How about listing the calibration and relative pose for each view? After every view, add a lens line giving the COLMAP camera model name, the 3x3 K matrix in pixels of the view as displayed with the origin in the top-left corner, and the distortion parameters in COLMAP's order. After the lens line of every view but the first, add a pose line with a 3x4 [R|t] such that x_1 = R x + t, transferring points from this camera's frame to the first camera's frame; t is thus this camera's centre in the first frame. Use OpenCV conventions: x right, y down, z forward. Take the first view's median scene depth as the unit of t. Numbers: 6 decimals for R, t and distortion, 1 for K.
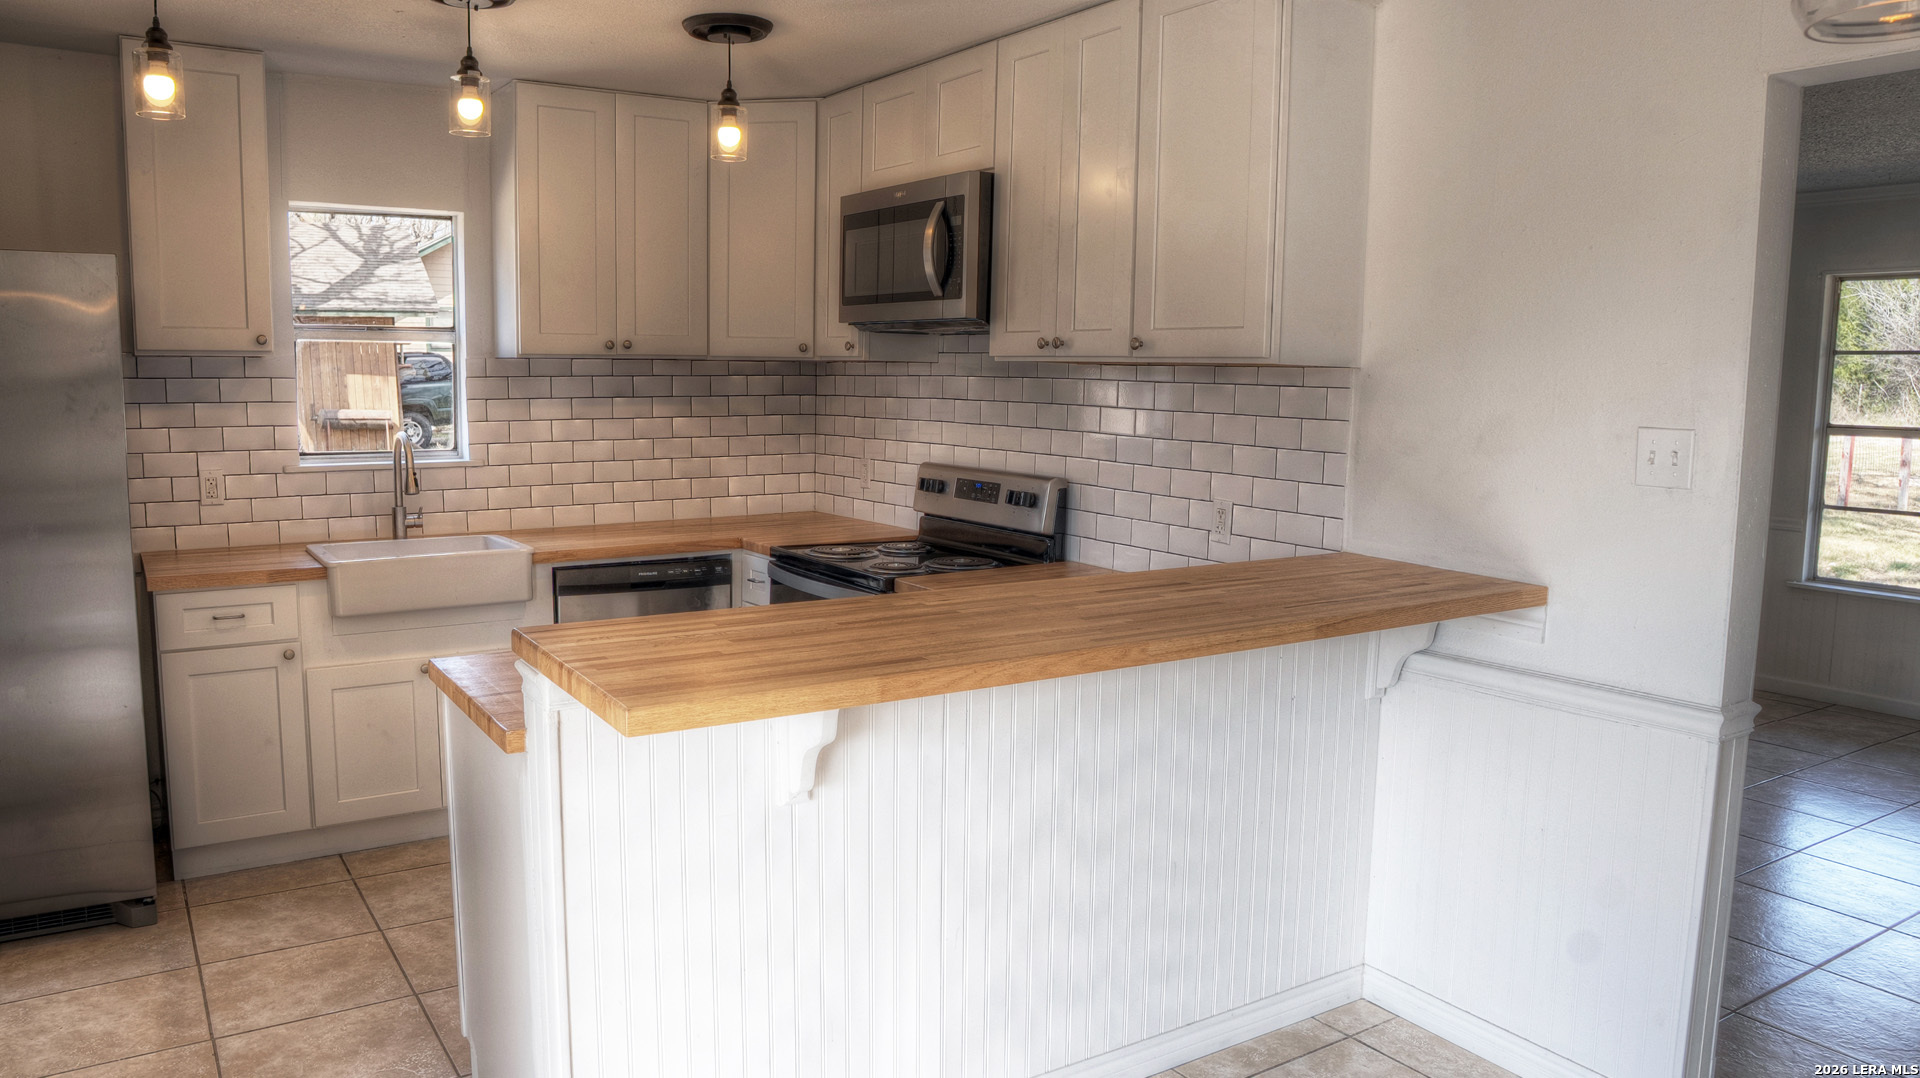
lens RADIAL K [[1339.5, 0, 960.0], [0, 1339.5, 539.0], [0, 0, 1]] dist [-0.044679, 0.000395]
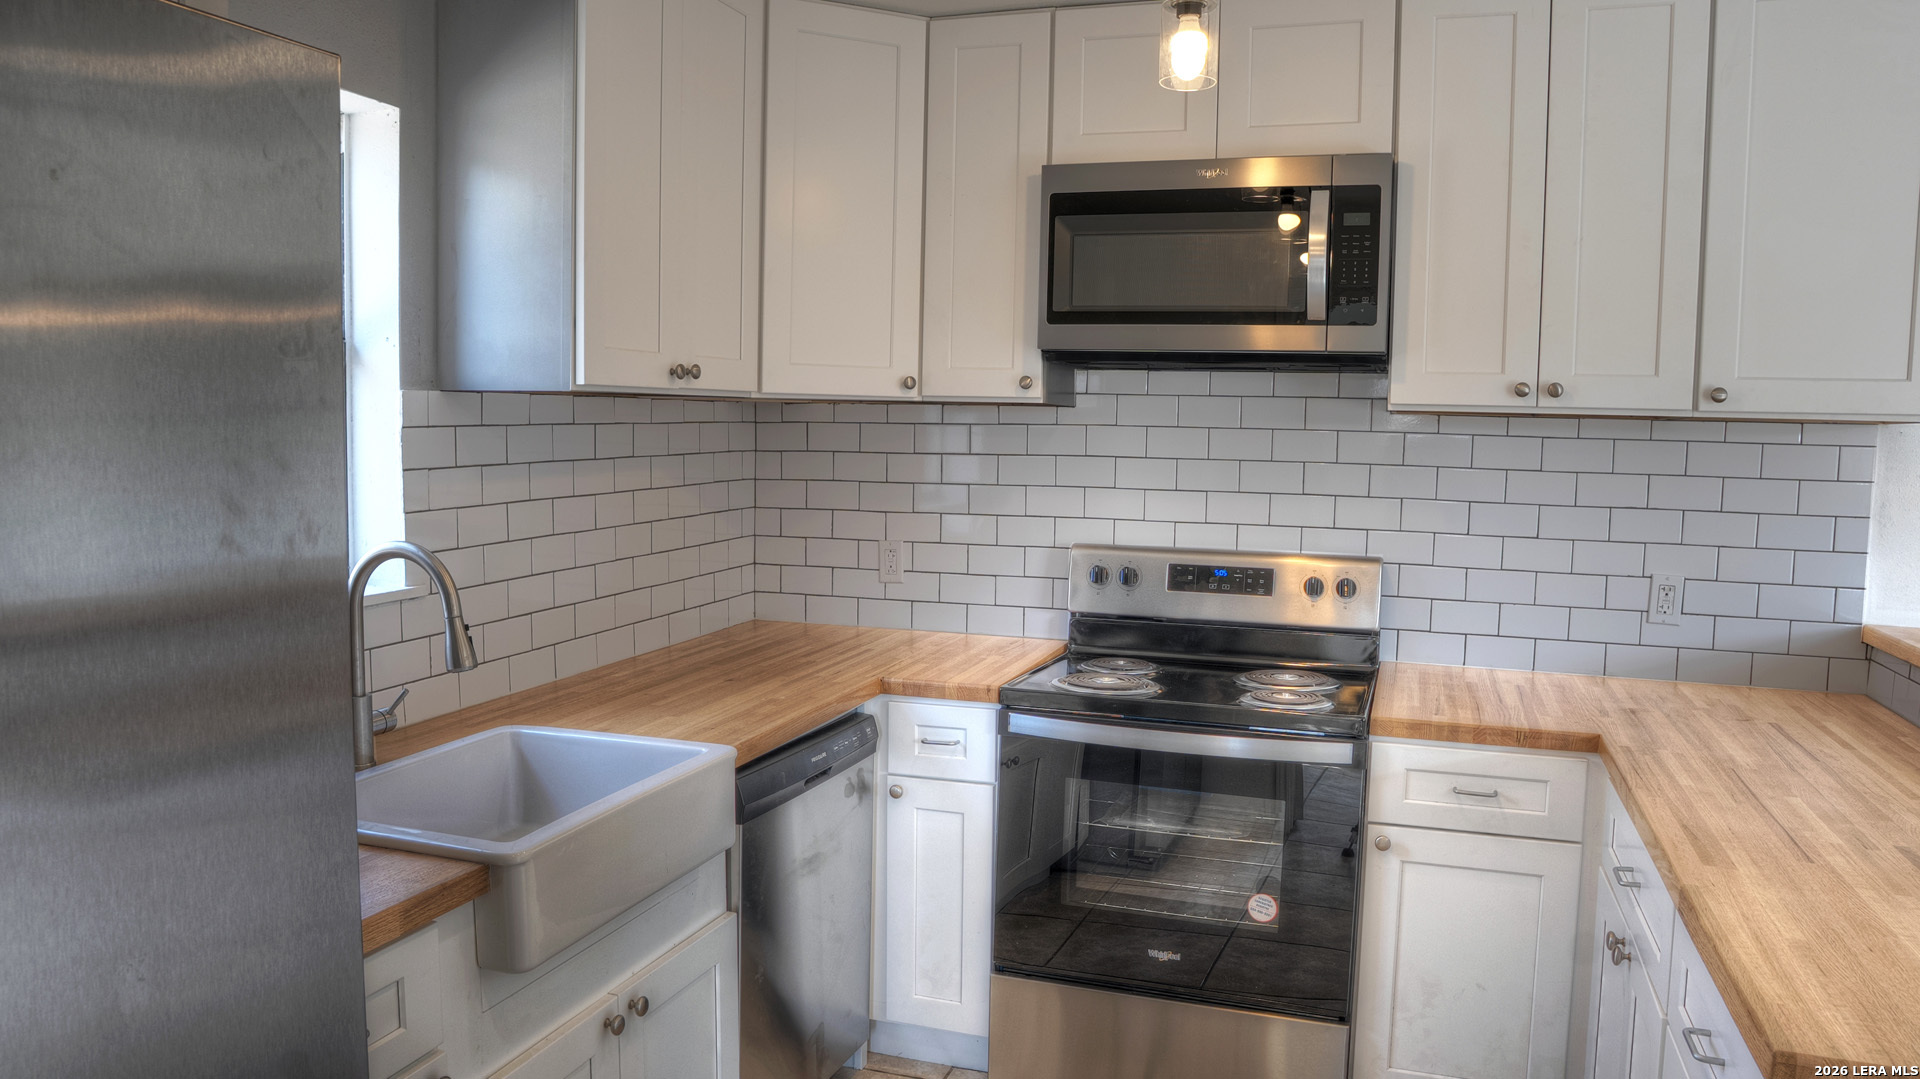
lens RADIAL K [[1371.7, 0, 960.0], [0, 1371.7, 539.5], [0, 0, 1]] dist [-0.000052, 0.003055]
pose [[0.770400, -0.054220, 0.635251, -0.572621], [0.069166, 0.997604, 0.001267, -0.068018], [-0.633798, 0.042961, 0.772305, 0.486963]]
